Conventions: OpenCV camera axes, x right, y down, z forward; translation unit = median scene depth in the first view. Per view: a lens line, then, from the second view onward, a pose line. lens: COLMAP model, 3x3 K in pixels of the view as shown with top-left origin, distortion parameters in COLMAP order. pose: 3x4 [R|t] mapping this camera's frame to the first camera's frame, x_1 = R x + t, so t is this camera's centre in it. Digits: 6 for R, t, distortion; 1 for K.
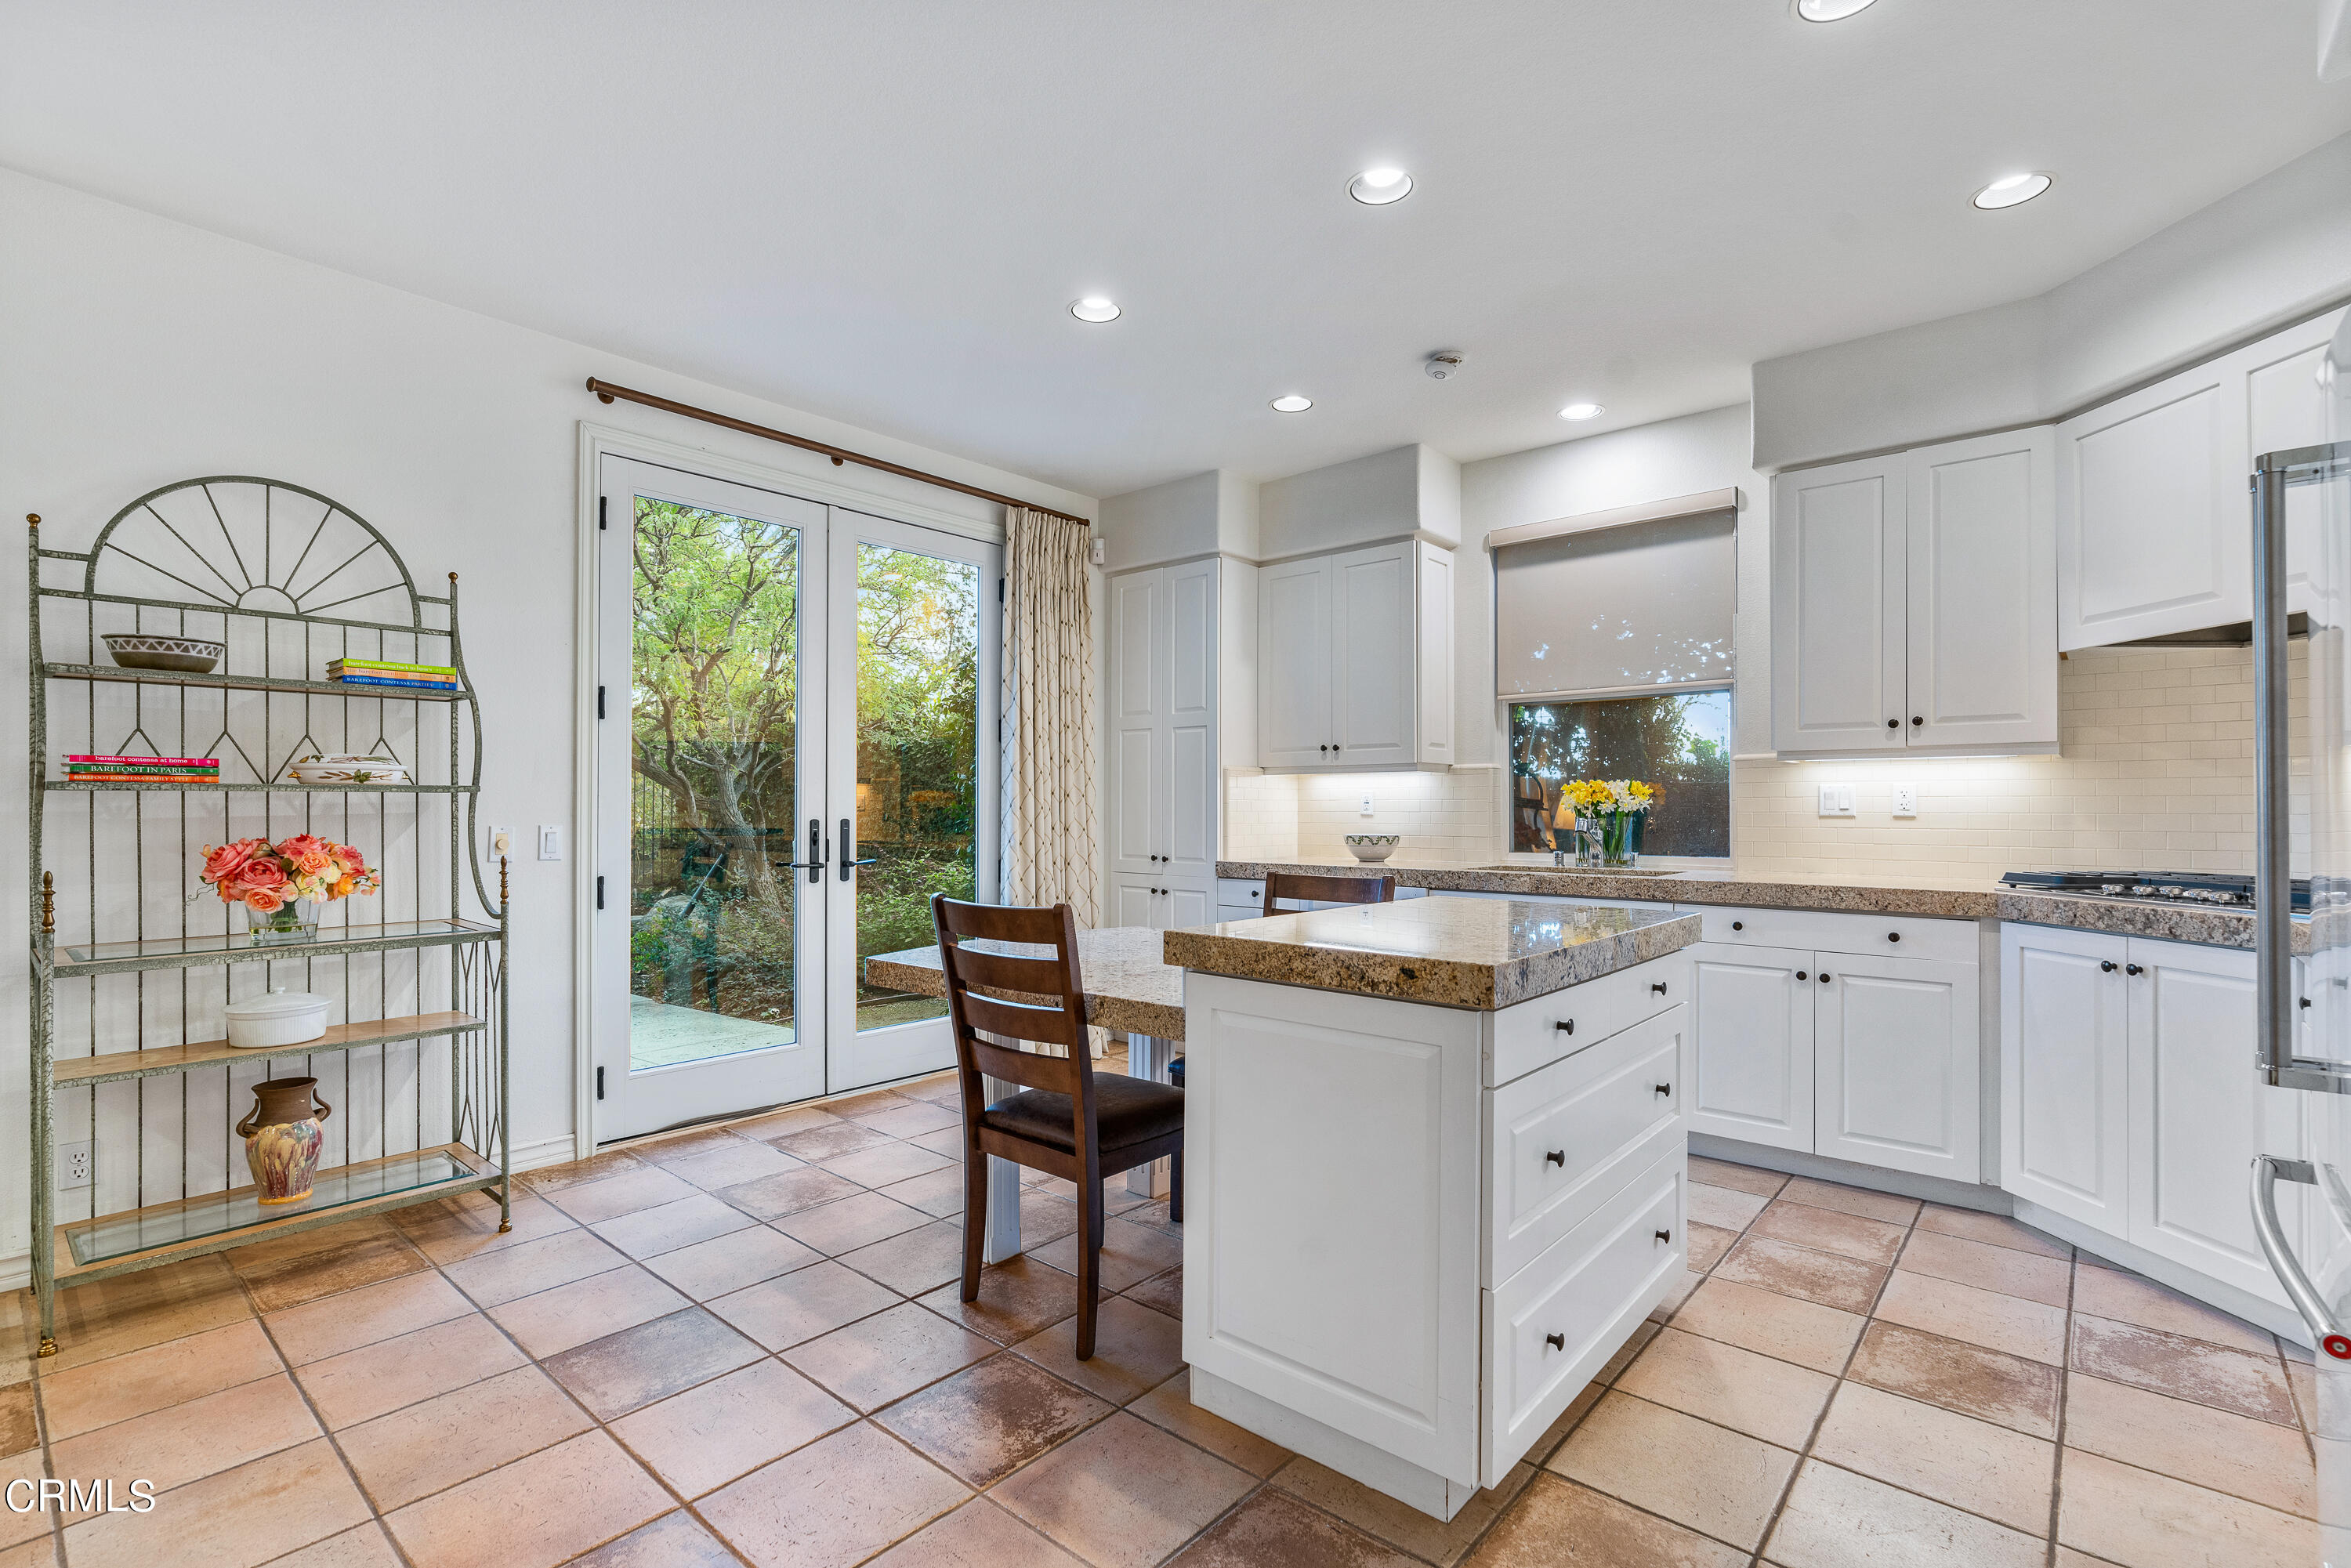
lens RADIAL K [[1065.7, 0, 1184.6], [0, 1065.7, 816.2], [0, 0, 1]] dist [-0.005822, -0.000049]
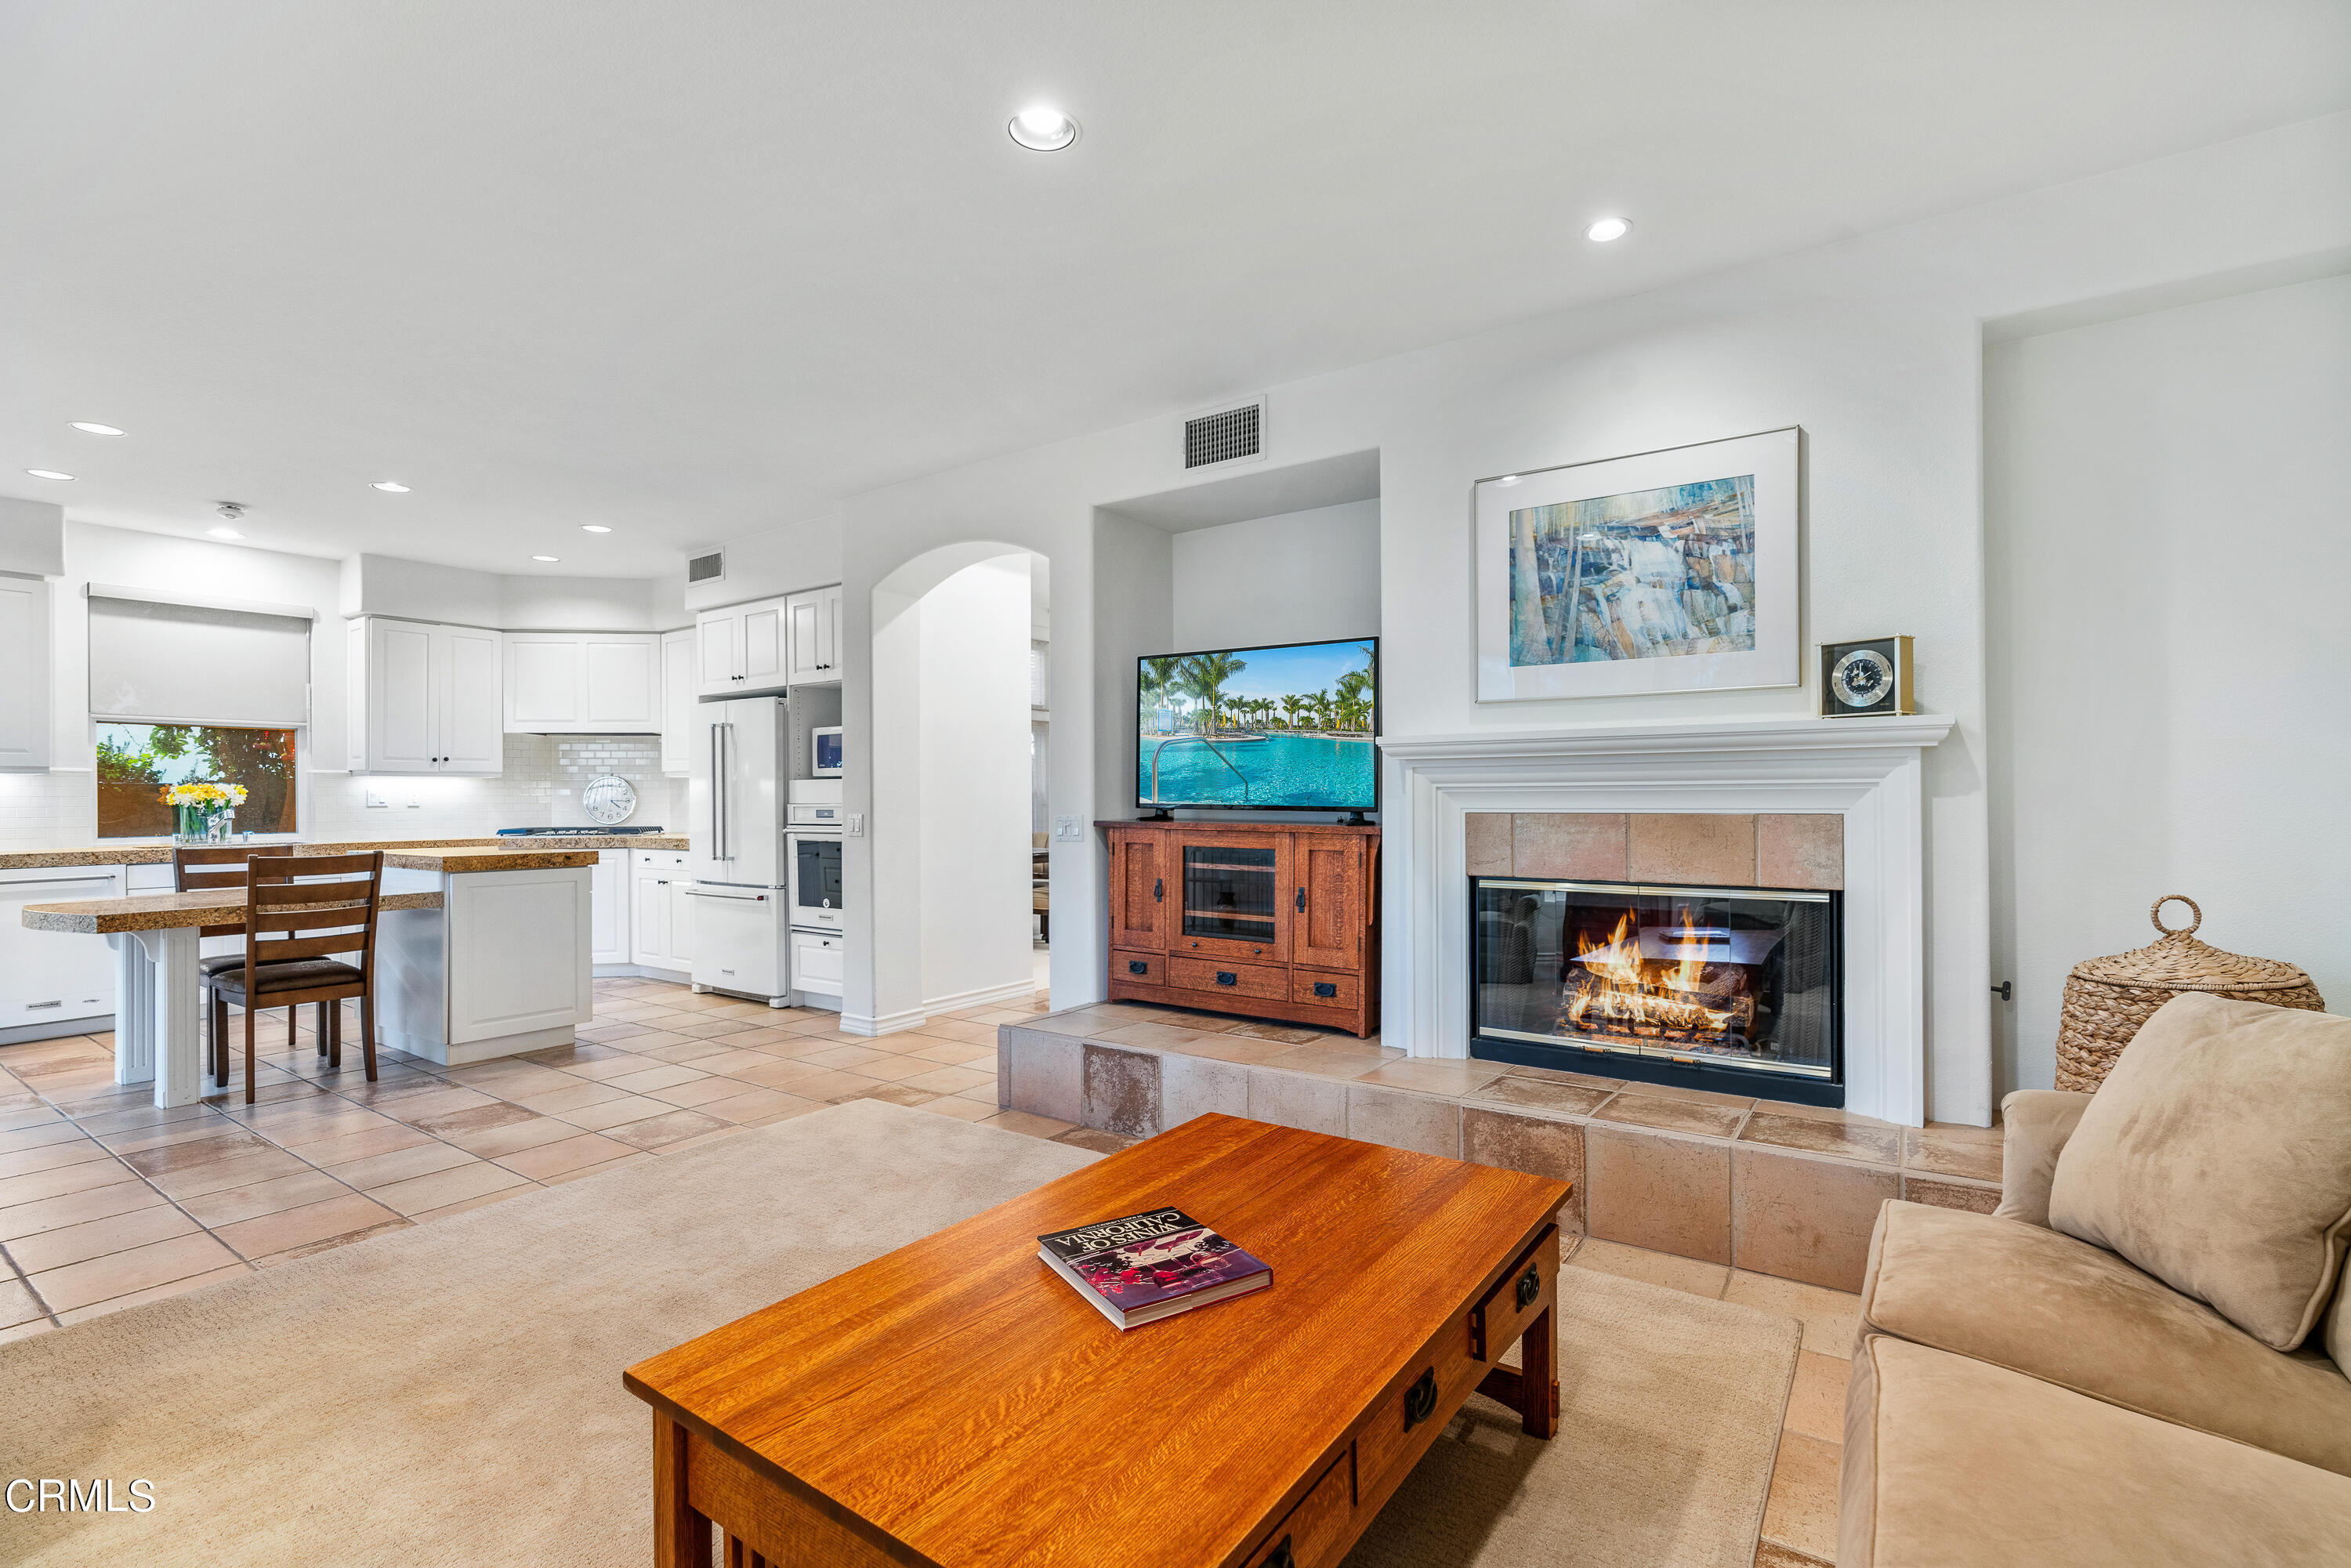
lens RADIAL K [[1061.8, 0, 1187.6], [0, 1061.8, 795.8], [0, 0, 1]] dist [-0.025490, -0.000058]
pose [[-0.108414, 0.005711, 0.994089, -1.504359], [0.008454, 0.999953, -0.004822, 0.000987], [-0.994070, 0.007881, -0.108457, -0.199941]]
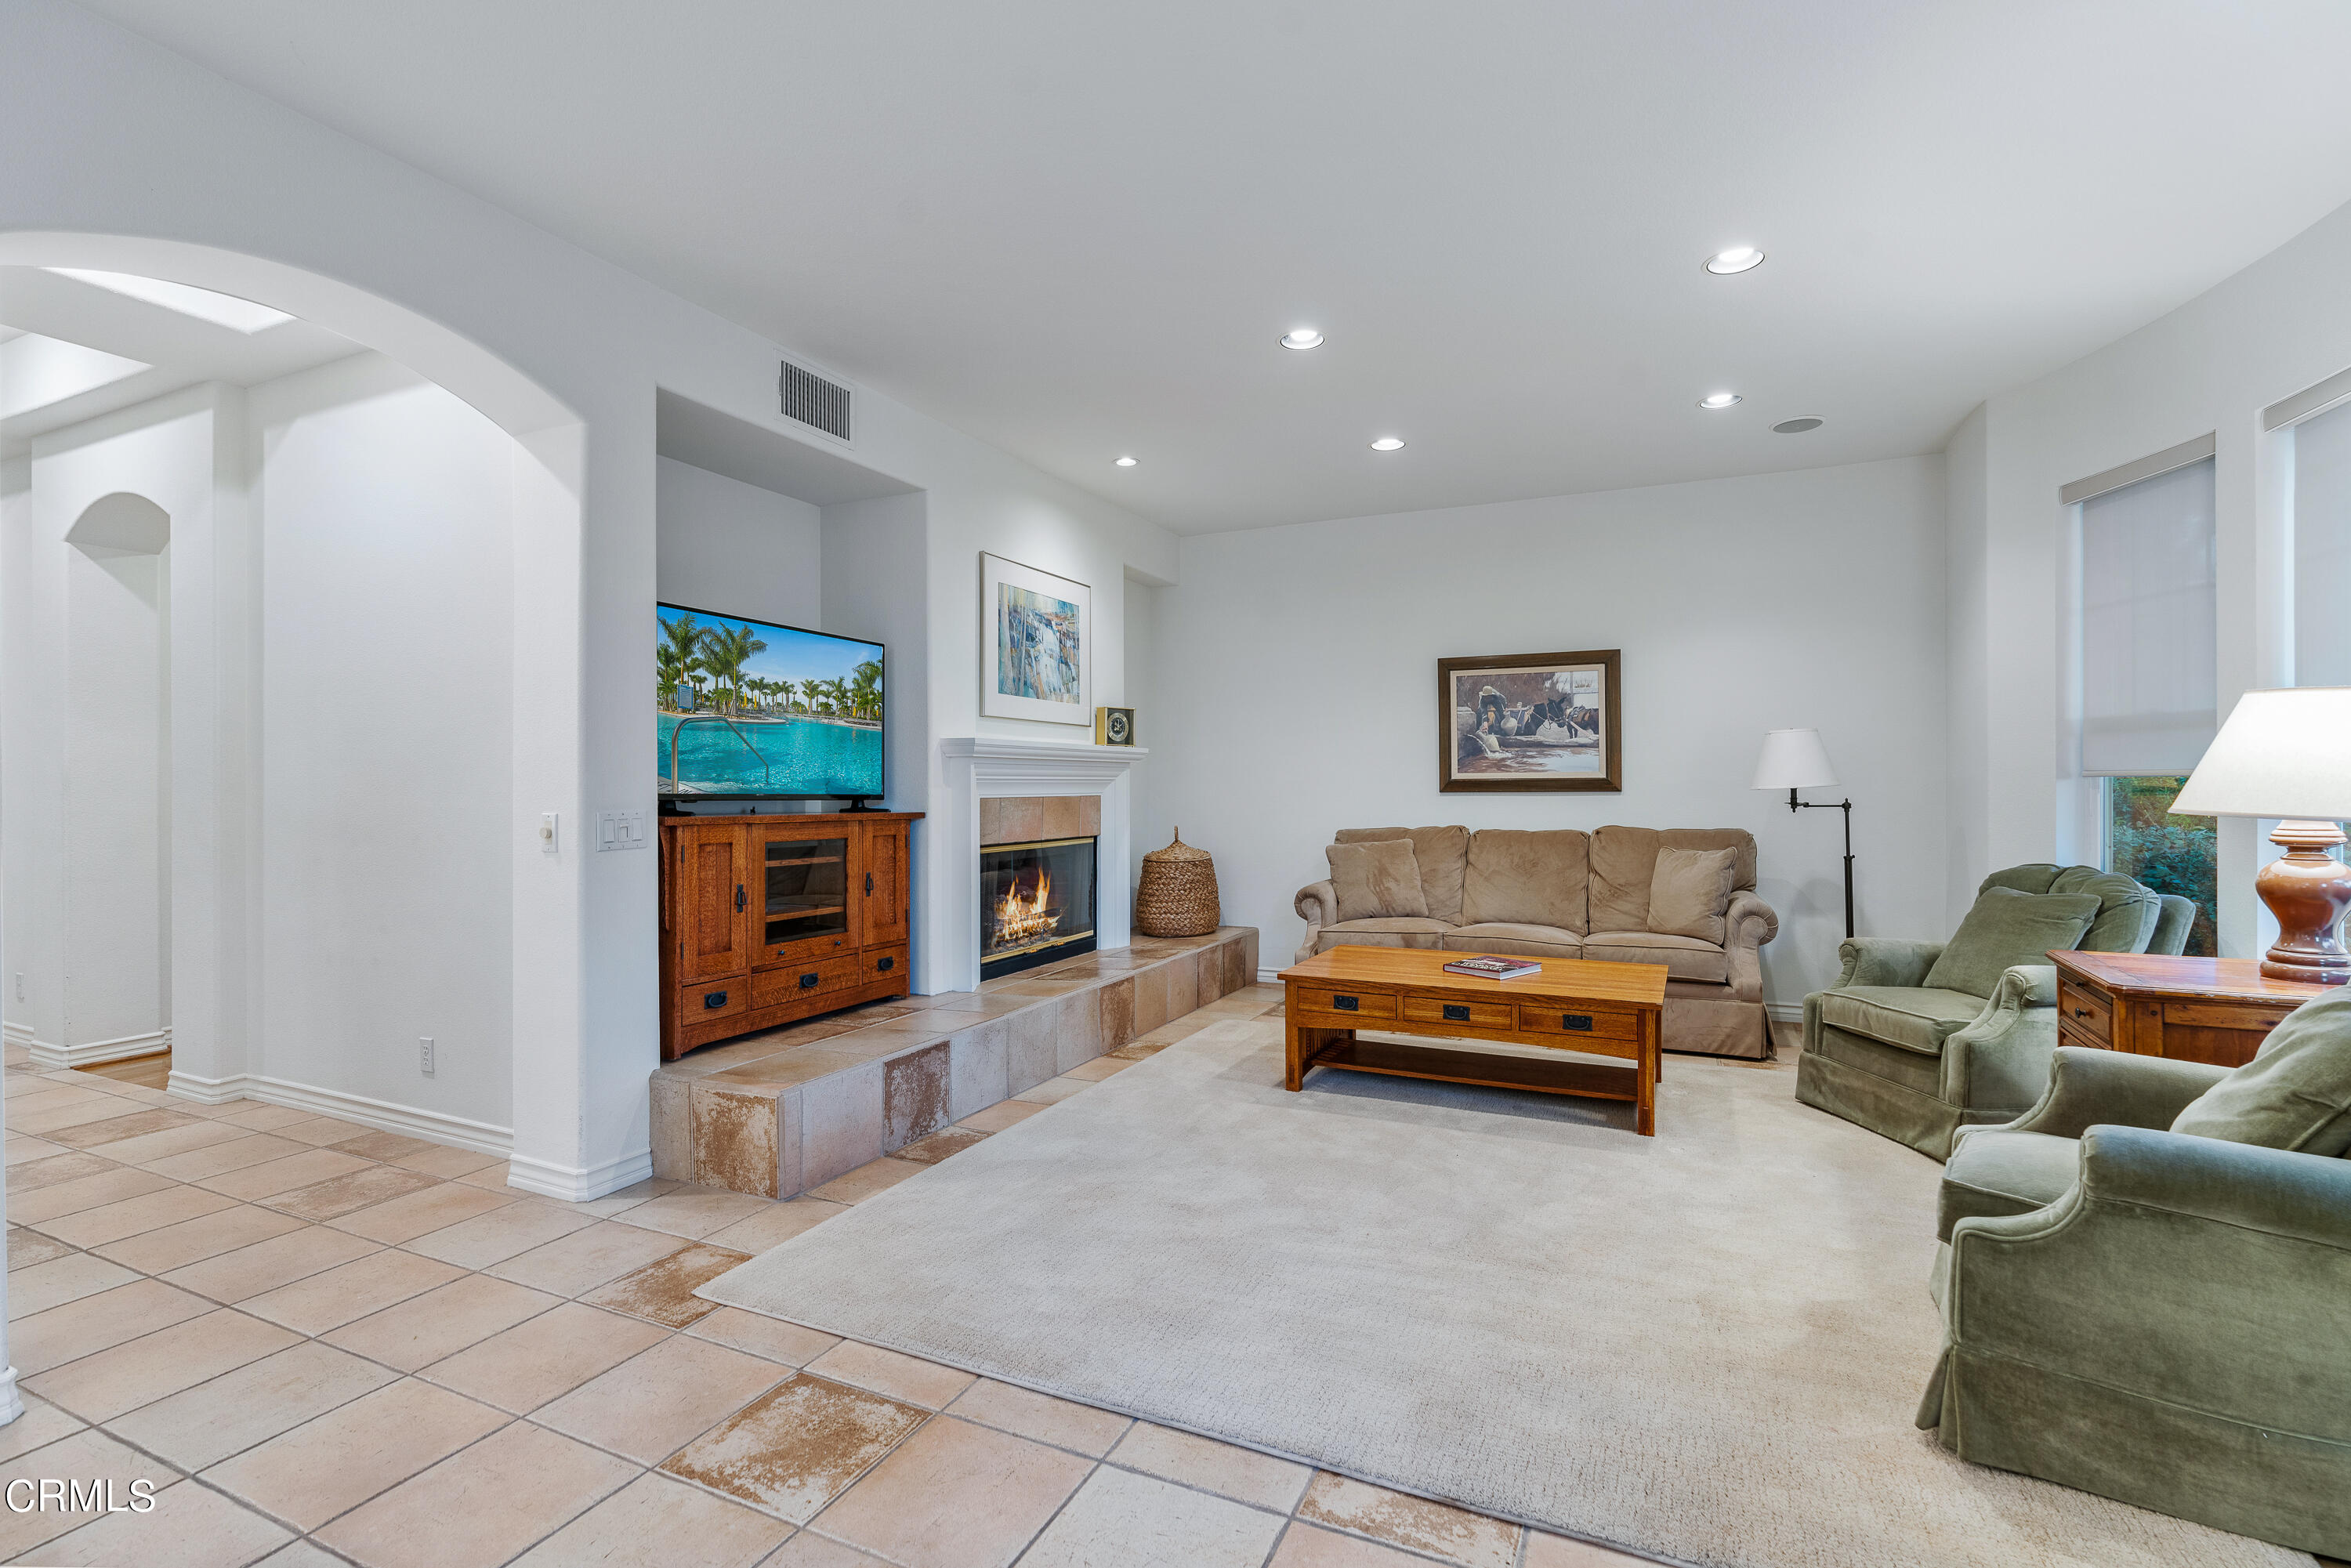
lens RADIAL K [[1077.3, 0, 1190.9], [0, 1077.3, 775.7], [0, 0, 1]] dist [-0.003940, 0.000285]
pose [[-0.960264, 0.002311, -0.279083, -0.349024], [0.003423, 0.999988, -0.003496, -0.008547], [0.279071, -0.004312, -0.960261, 0.863389]]
